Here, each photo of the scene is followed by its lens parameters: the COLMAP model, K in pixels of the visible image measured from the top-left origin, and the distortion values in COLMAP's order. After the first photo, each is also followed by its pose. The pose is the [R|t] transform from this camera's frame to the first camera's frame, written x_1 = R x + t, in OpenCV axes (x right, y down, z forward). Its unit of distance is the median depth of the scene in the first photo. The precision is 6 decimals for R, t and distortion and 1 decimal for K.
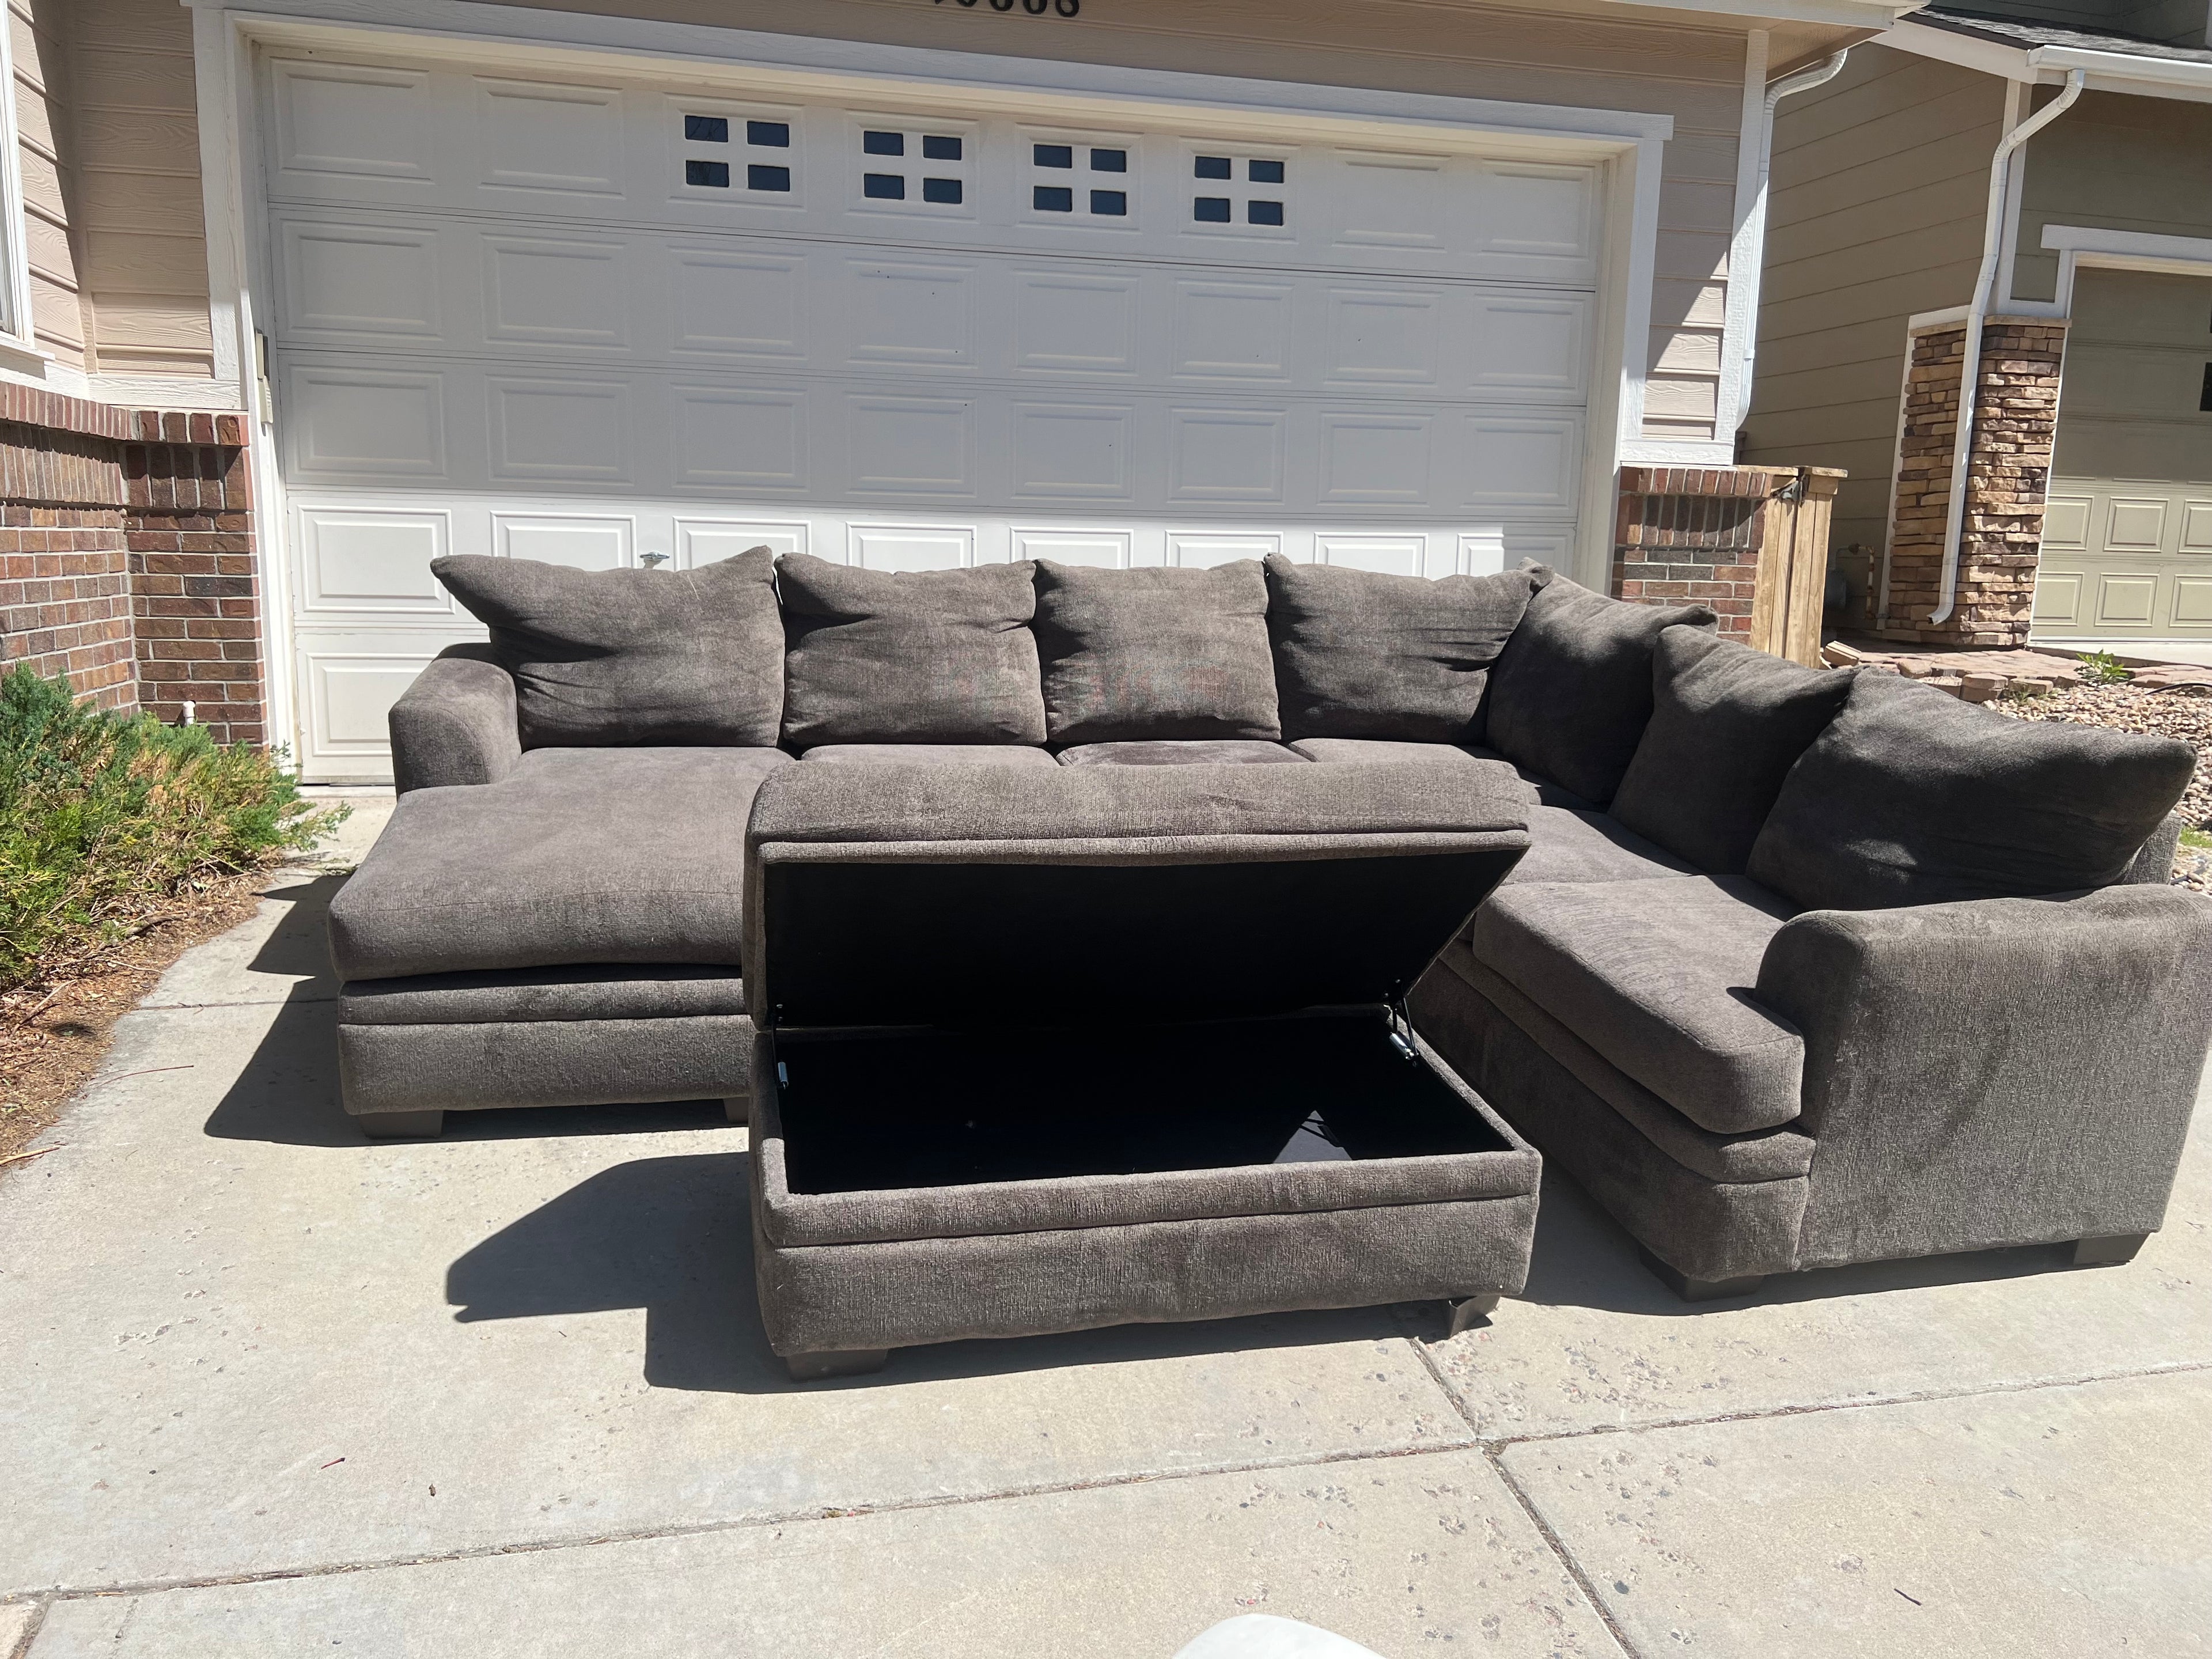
lens RADIAL K [[1672.0, 0, 1098.7], [0, 1672.0, 837.3], [0, 0, 1]] dist [0.052720, -0.059925]
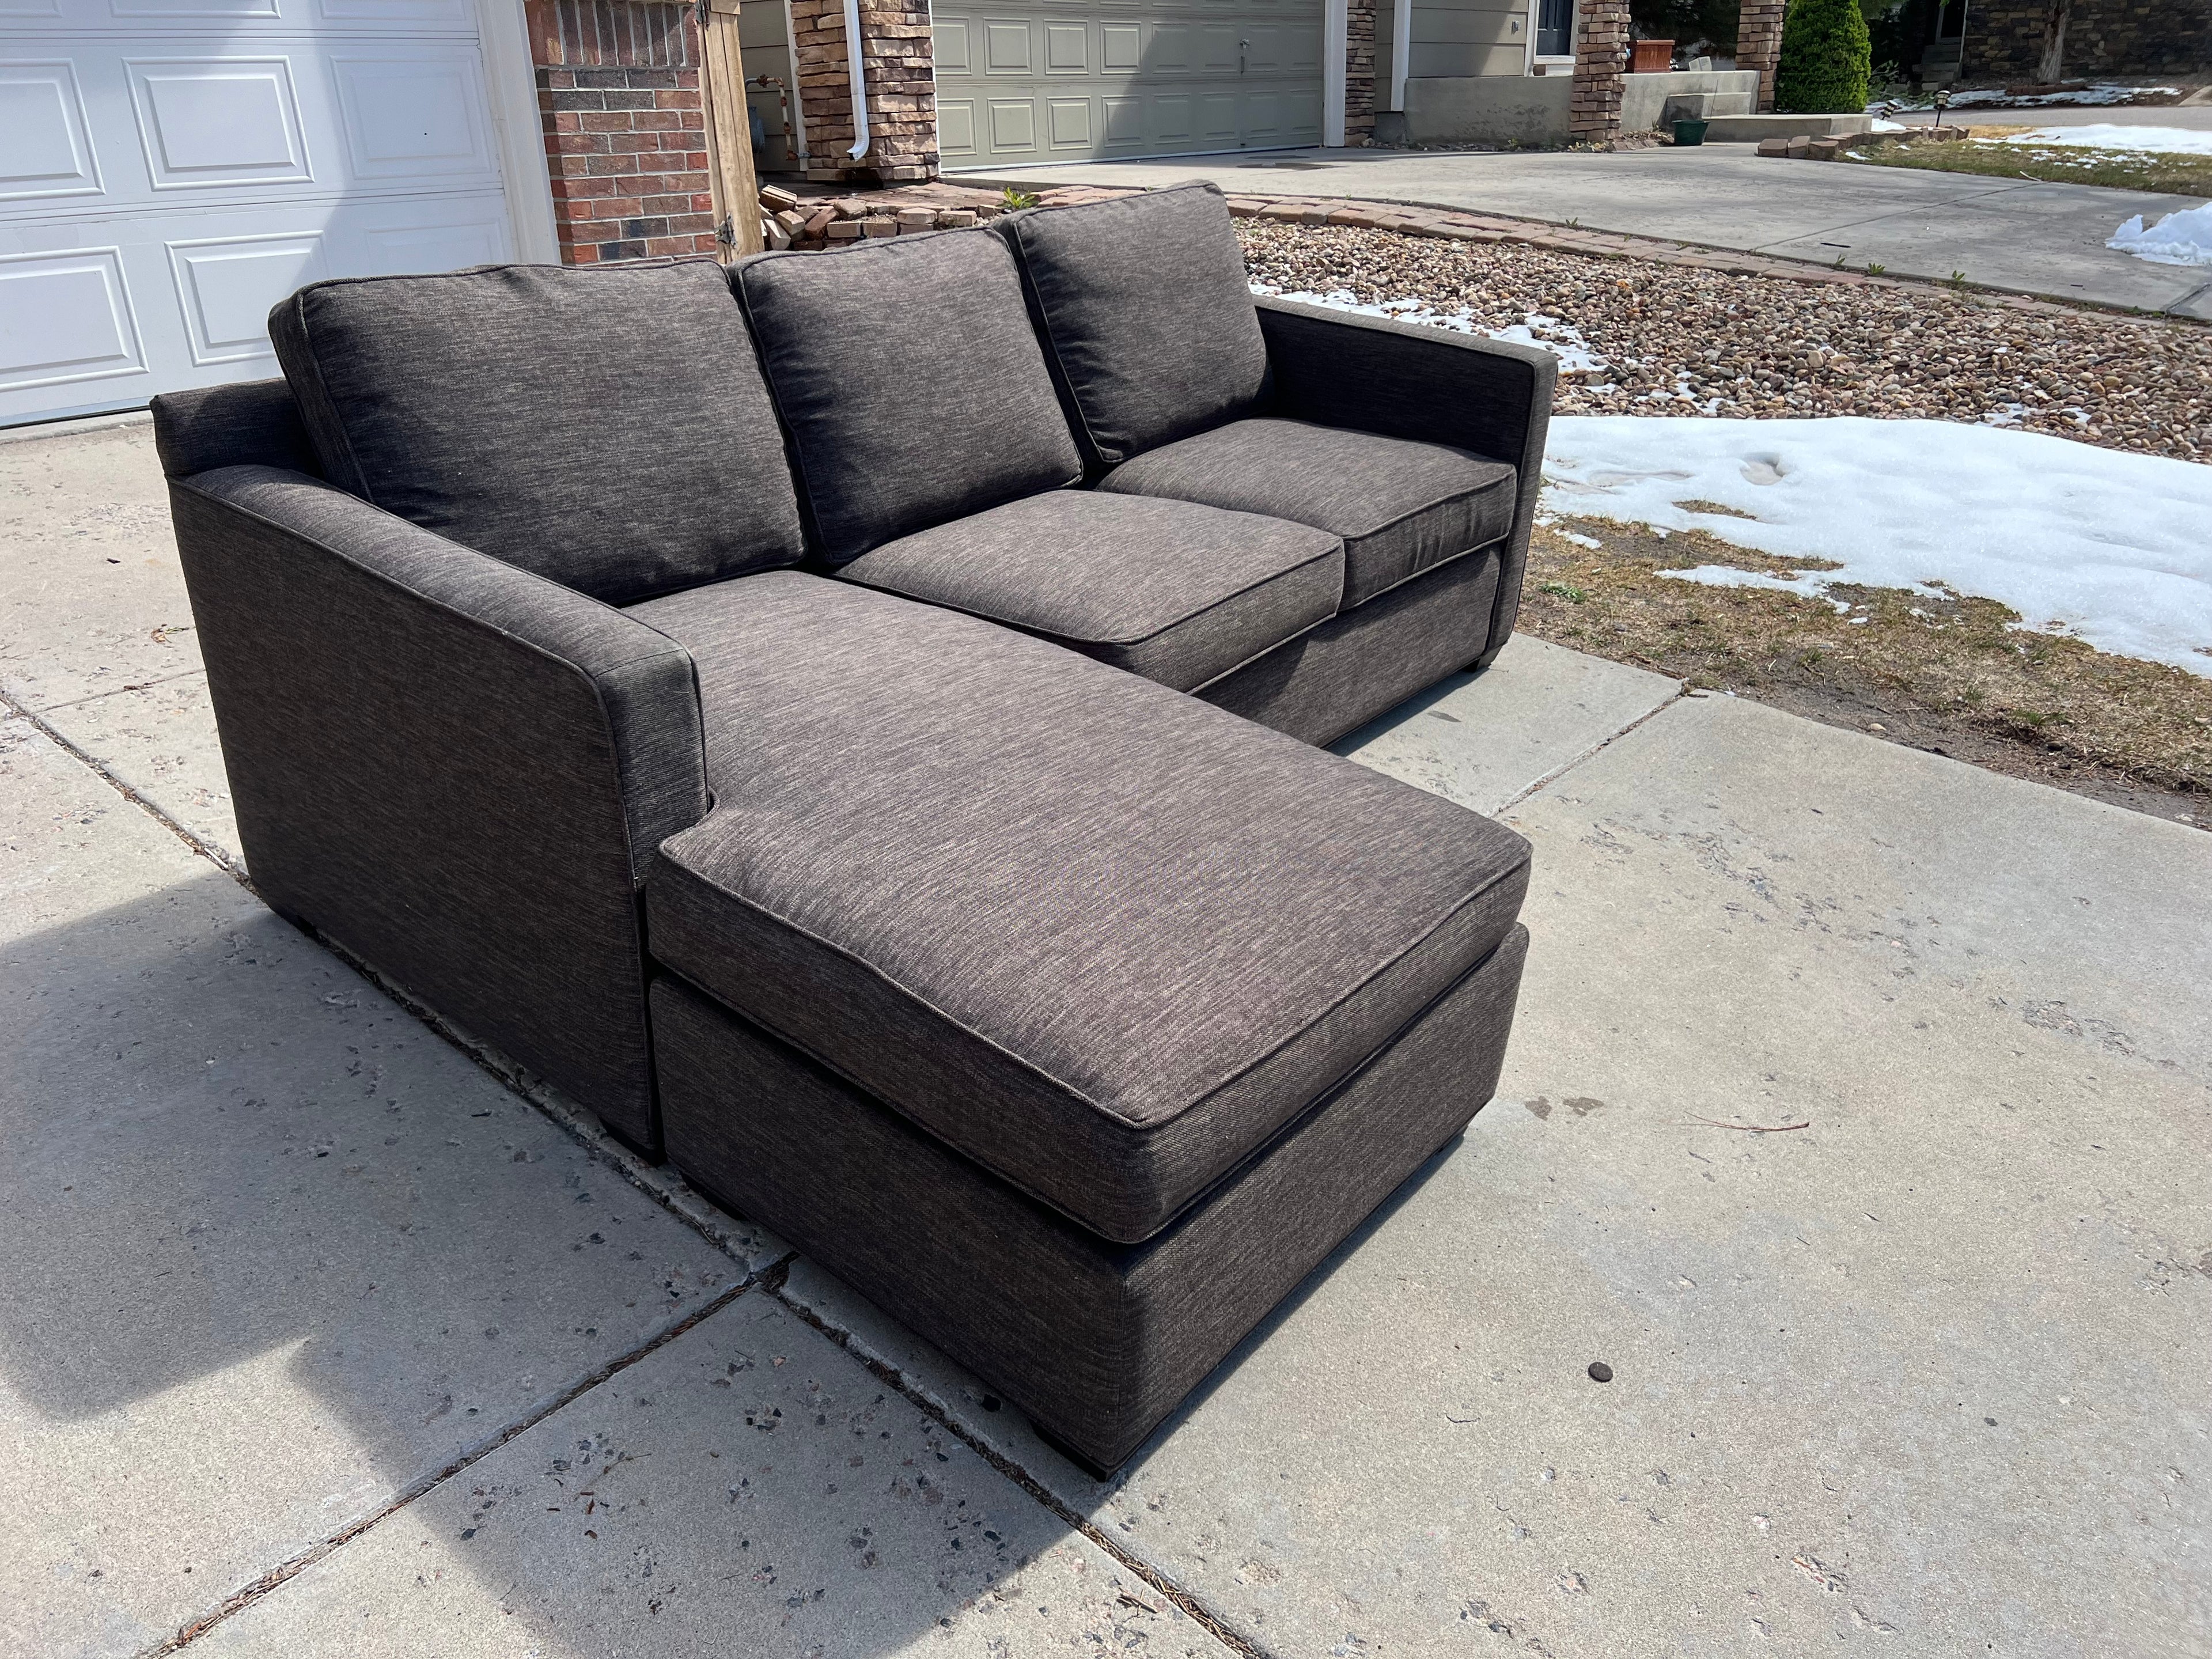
lens RADIAL K [[1662.1, 0, 1110.8], [0, 1662.1, 824.3], [0, 0, 1]] dist [0.018078, -0.003925]
pose [[0.807957, -0.271741, 0.522840, 0.007958], [0.143280, 0.951283, 0.273005, -0.004584], [-0.571555, -0.145664, 0.807531, 0.127914]]
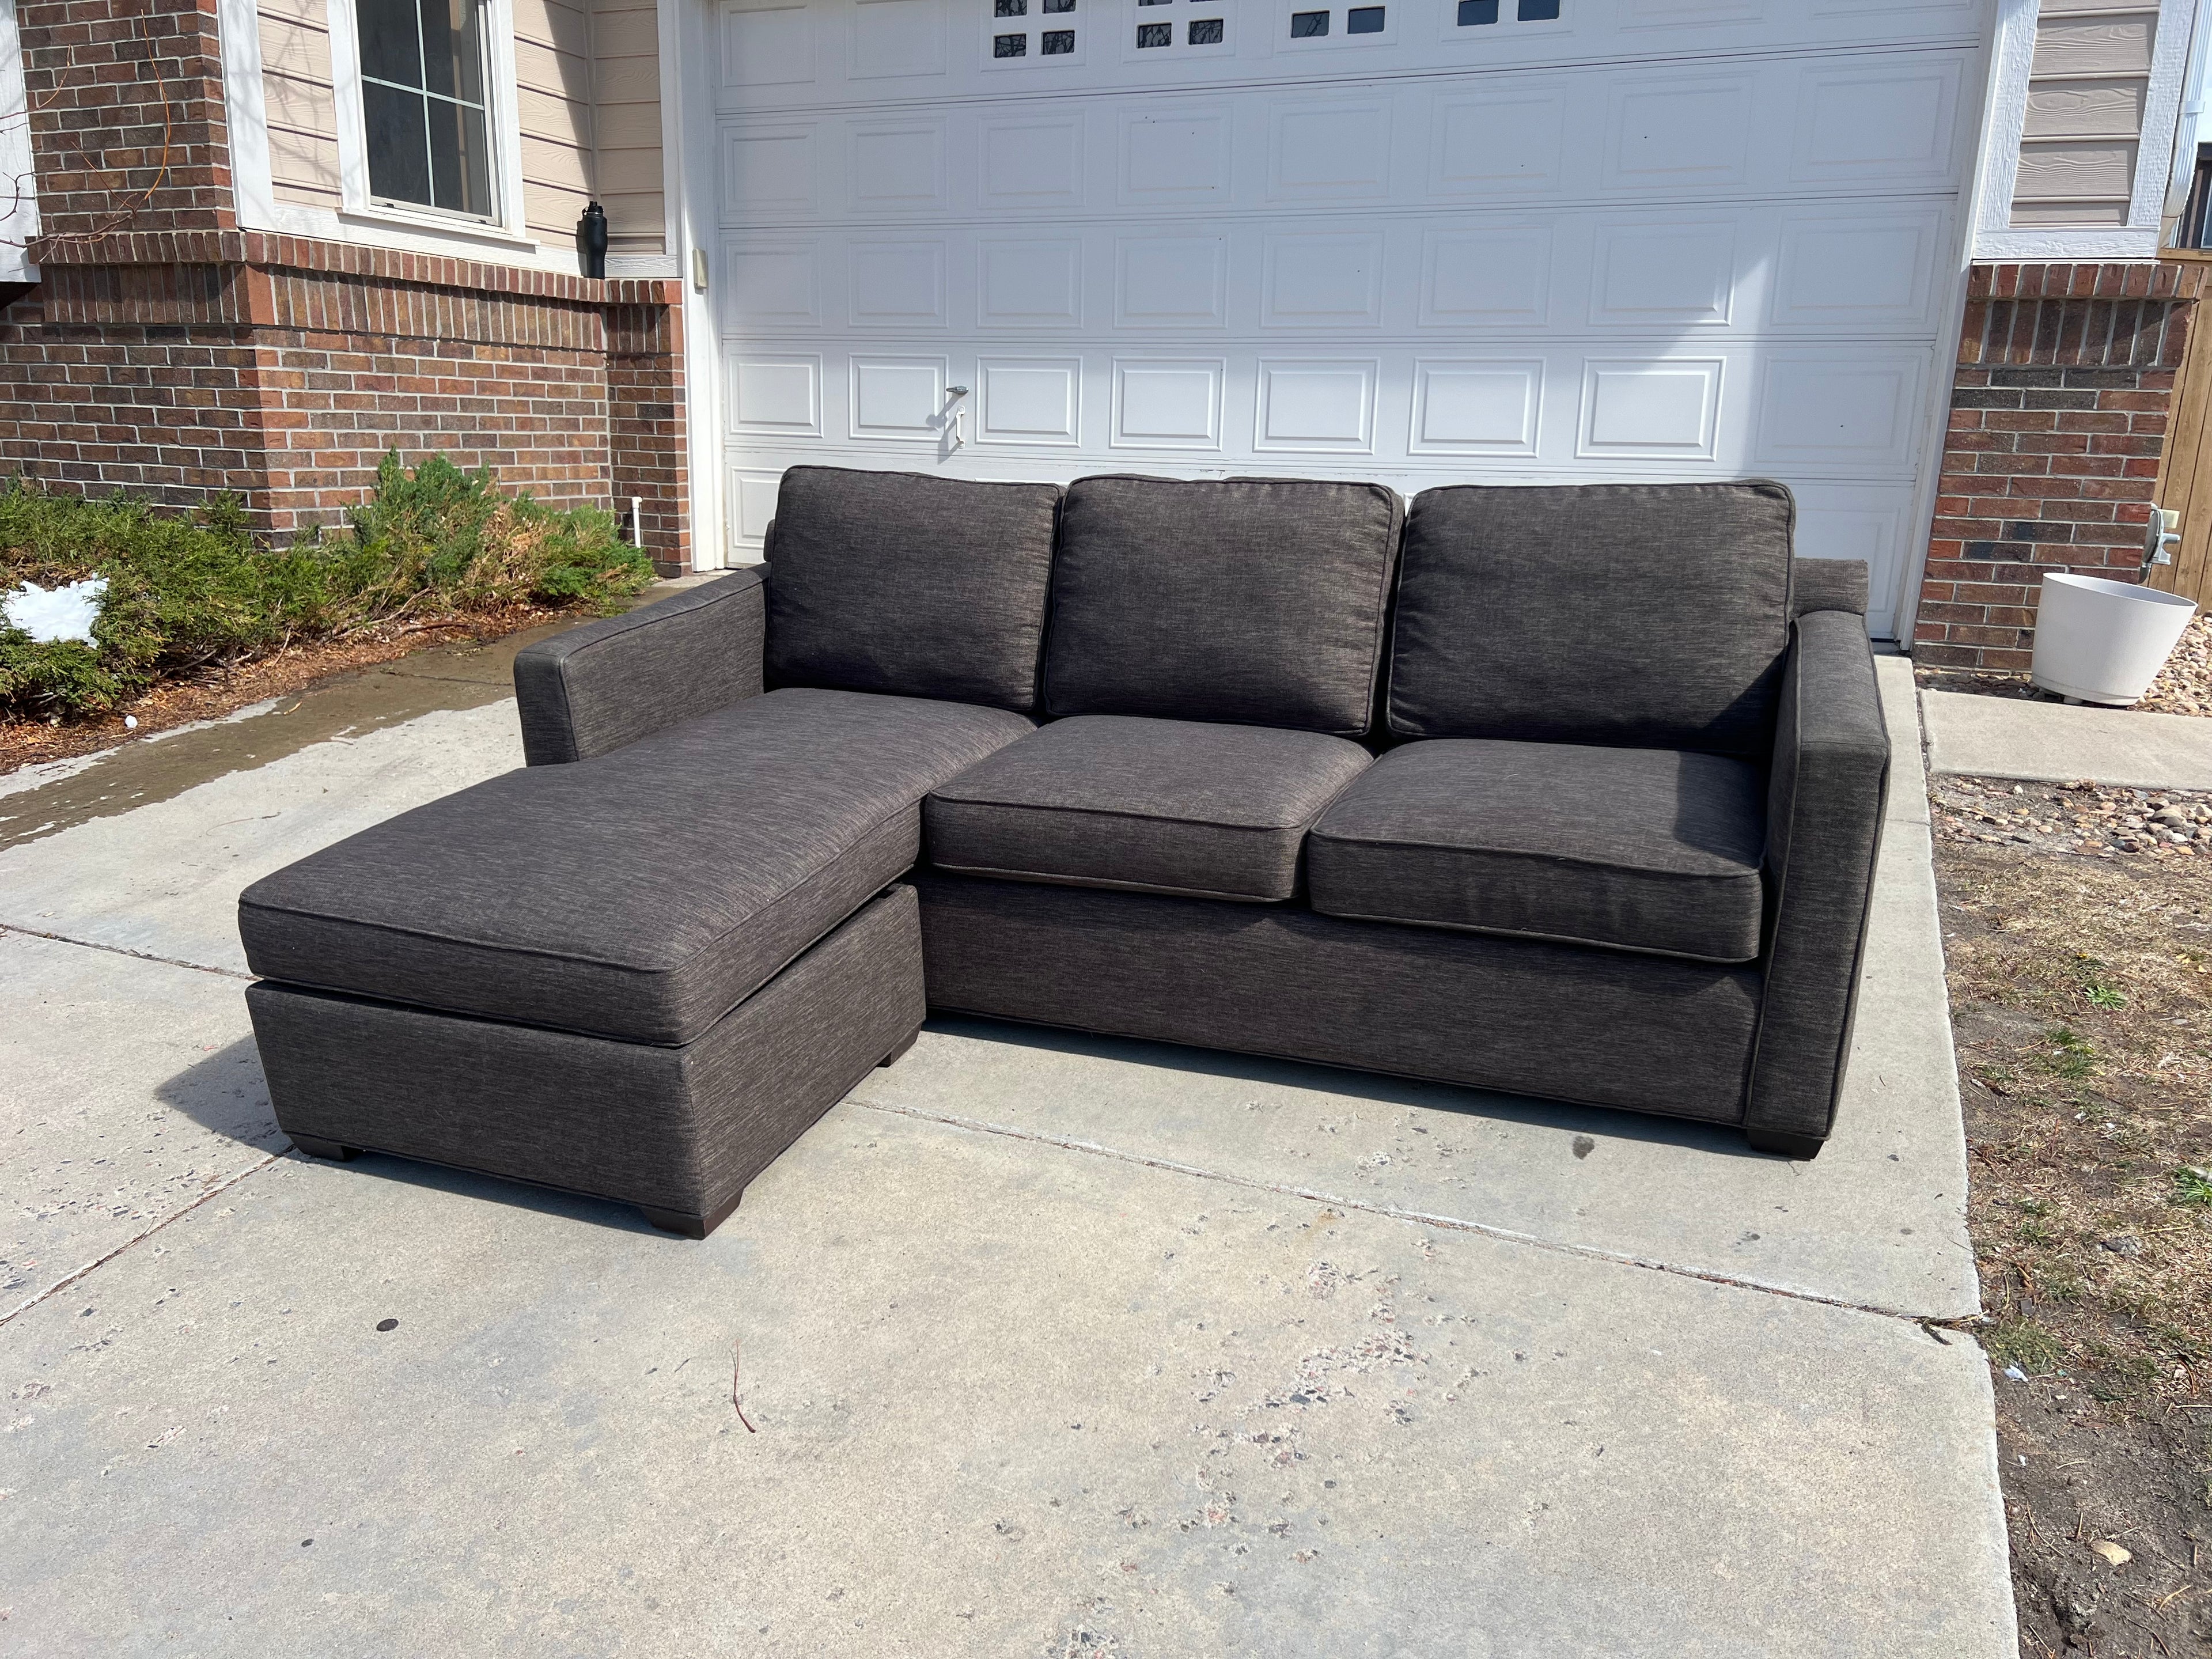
lens RADIAL K [[1659.7, 0, 1087.1], [0, 1659.7, 827.1], [0, 0, 1]] dist [0.060706, -0.062738]
pose [[0.796213, 0.141477, -0.588243, 0.483699], [-0.111058, 0.989931, 0.087763, 0.021353], [0.594736, -0.004549, 0.803908, 0.101518]]
